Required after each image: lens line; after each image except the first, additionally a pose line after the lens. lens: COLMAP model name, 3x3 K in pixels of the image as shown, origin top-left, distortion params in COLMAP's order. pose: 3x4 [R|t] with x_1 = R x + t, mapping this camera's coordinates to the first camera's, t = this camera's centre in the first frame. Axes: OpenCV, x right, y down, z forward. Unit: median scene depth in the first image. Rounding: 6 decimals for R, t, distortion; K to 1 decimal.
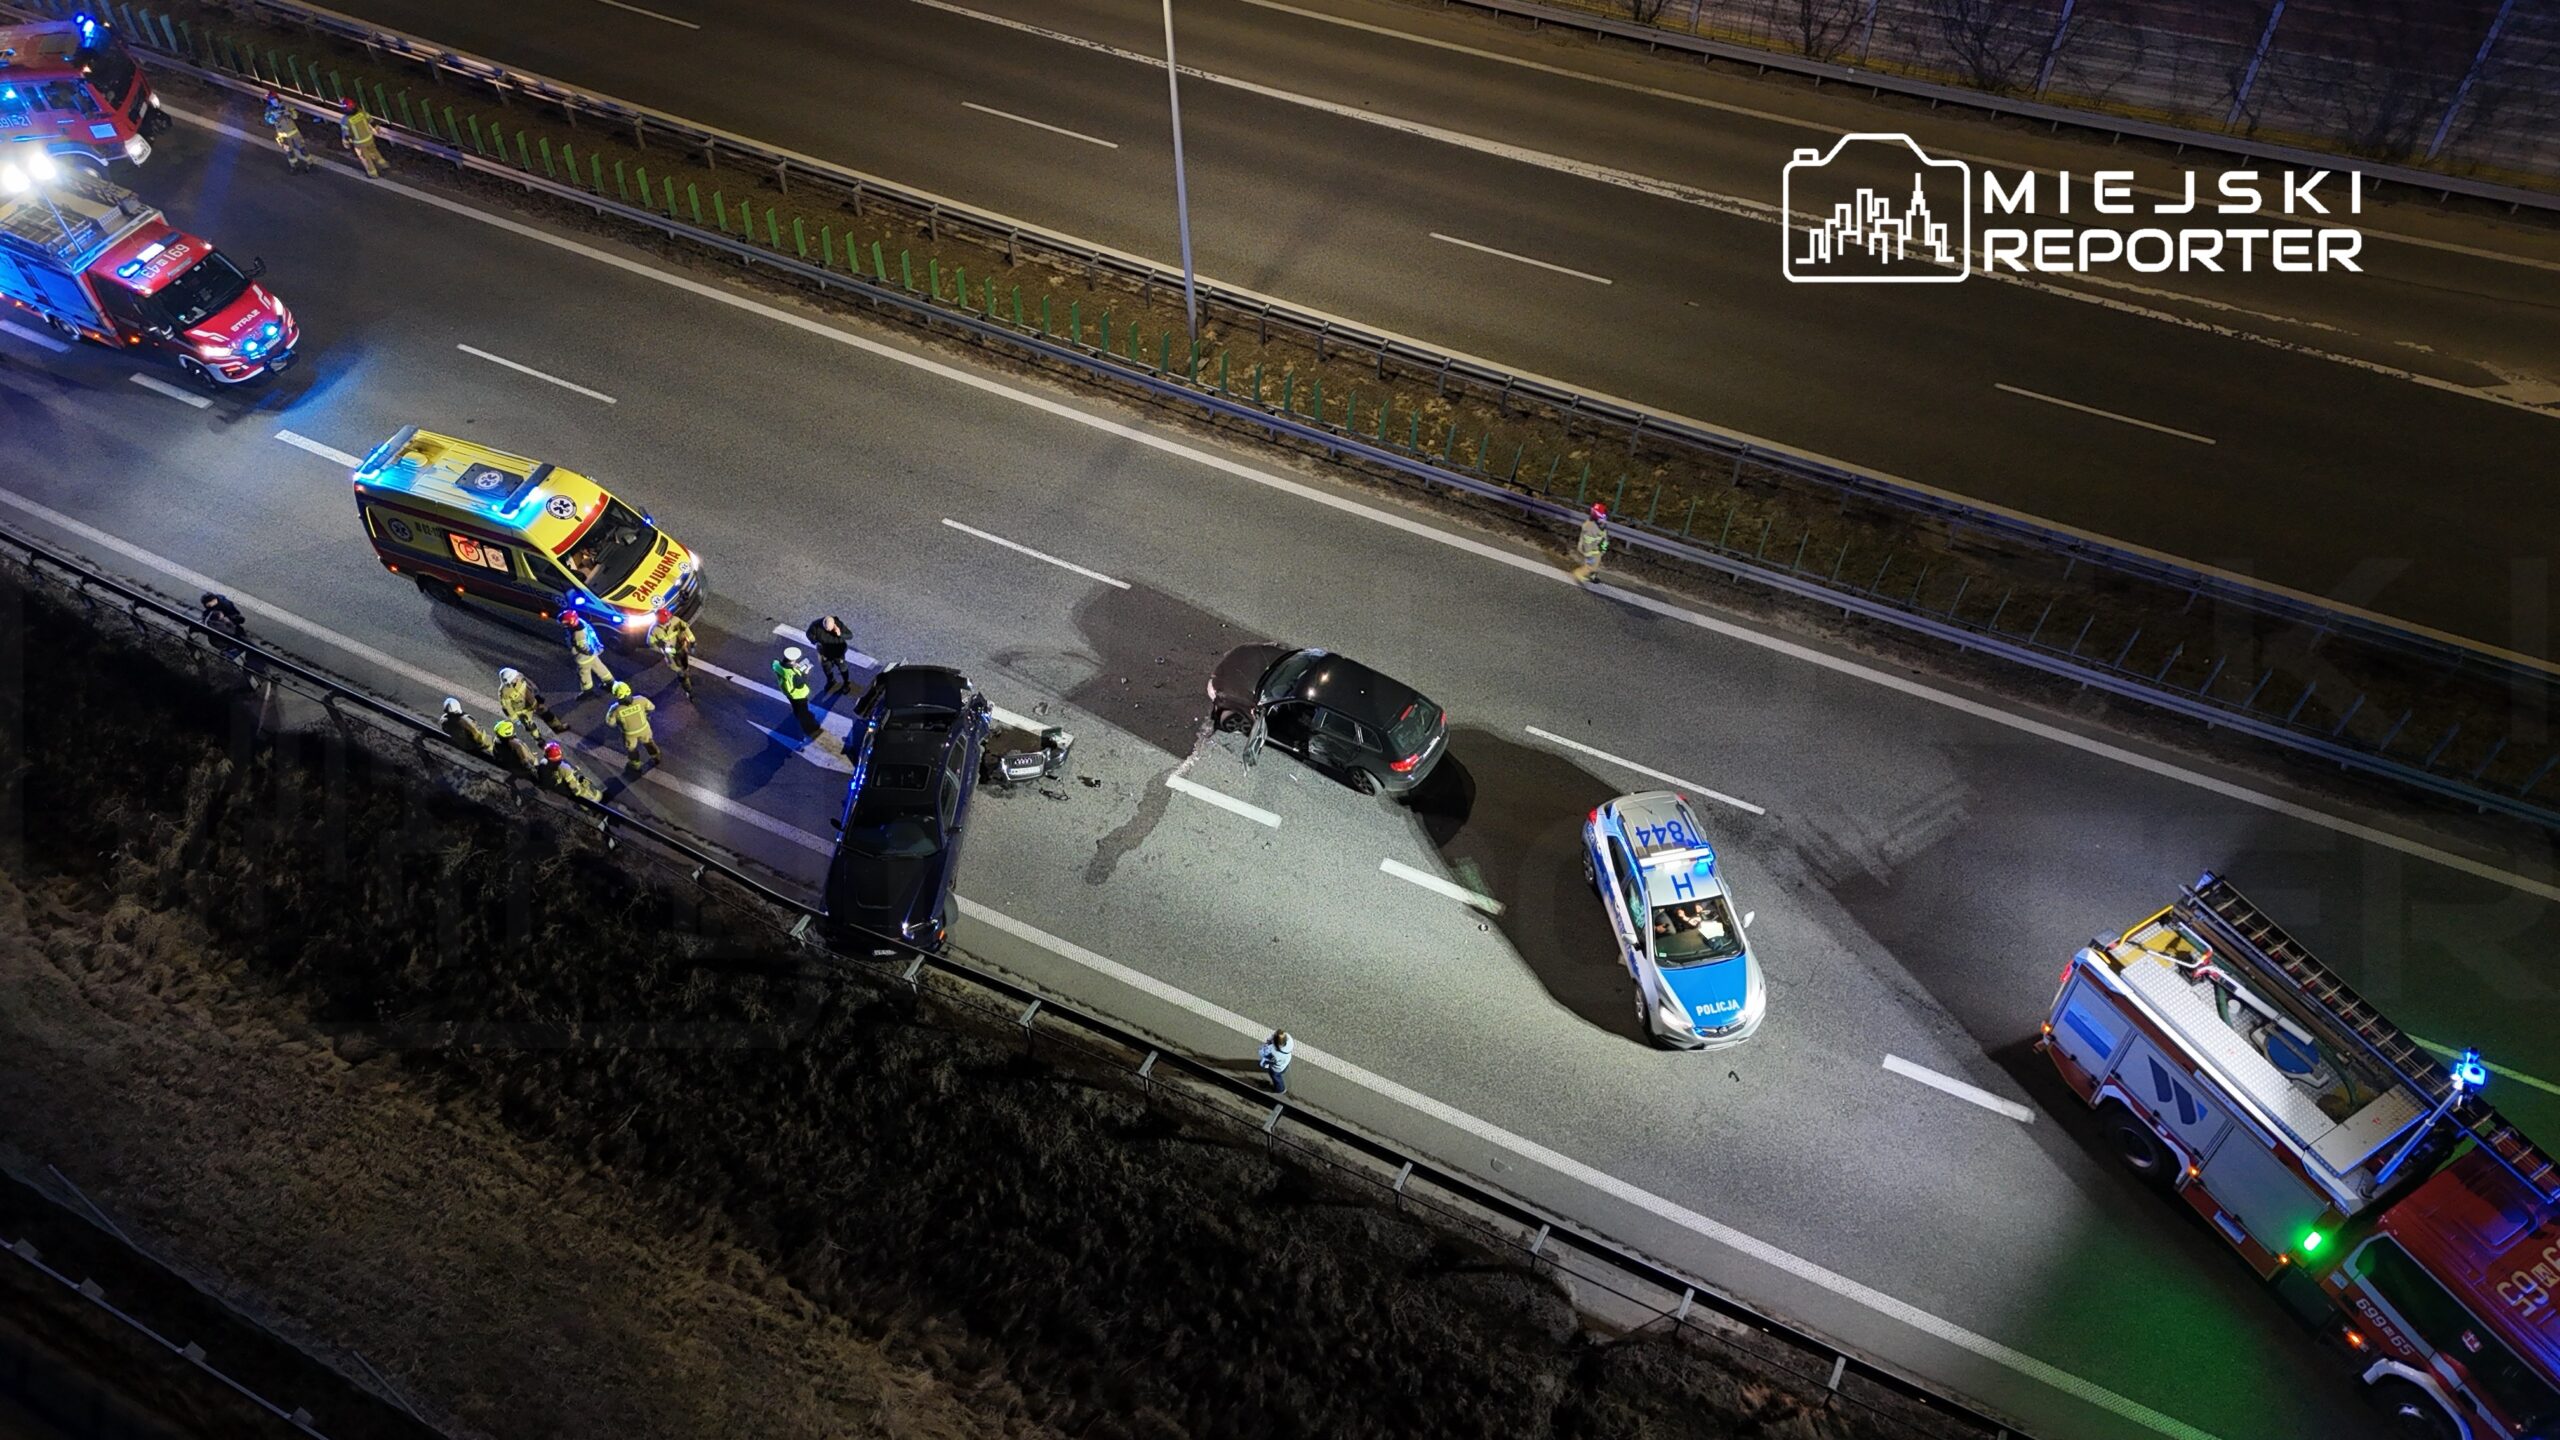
lens RADIAL K [[1847.5, 0, 1269.7], [0, 1847.5, 706.0], [0, 0, 1]] dist [0.081574, -0.079285]
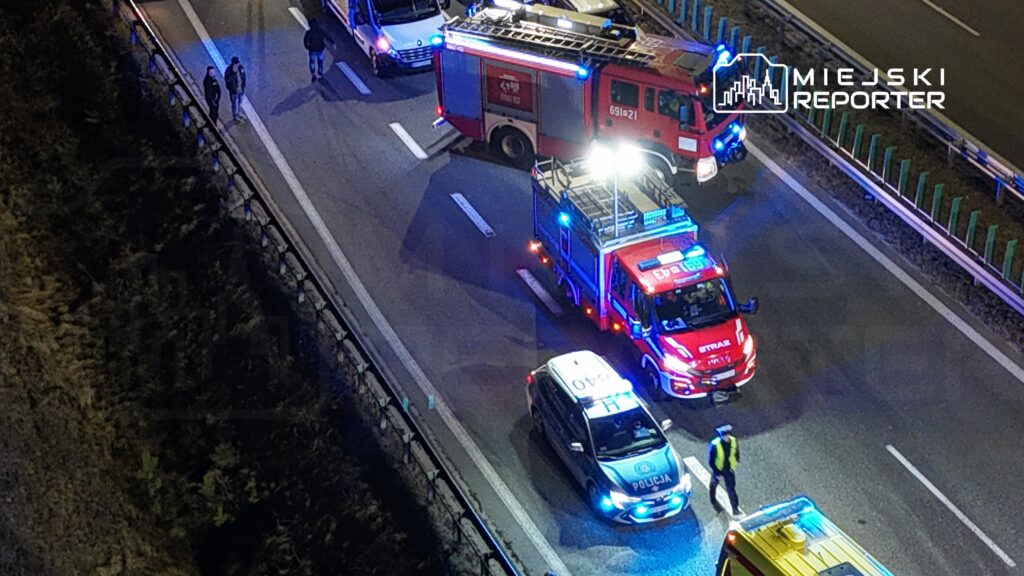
lens RADIAL K [[739.0, 0, 480.3], [0, 739.0, 296.6], [0, 0, 1]] dist [0.081574, -0.079285]
pose [[0.699515, 0.323183, -0.637363, -0.403096], [-0.494835, 0.862531, -0.105731, -0.129363], [0.515575, 0.389349, 0.763276, 0.648976]]
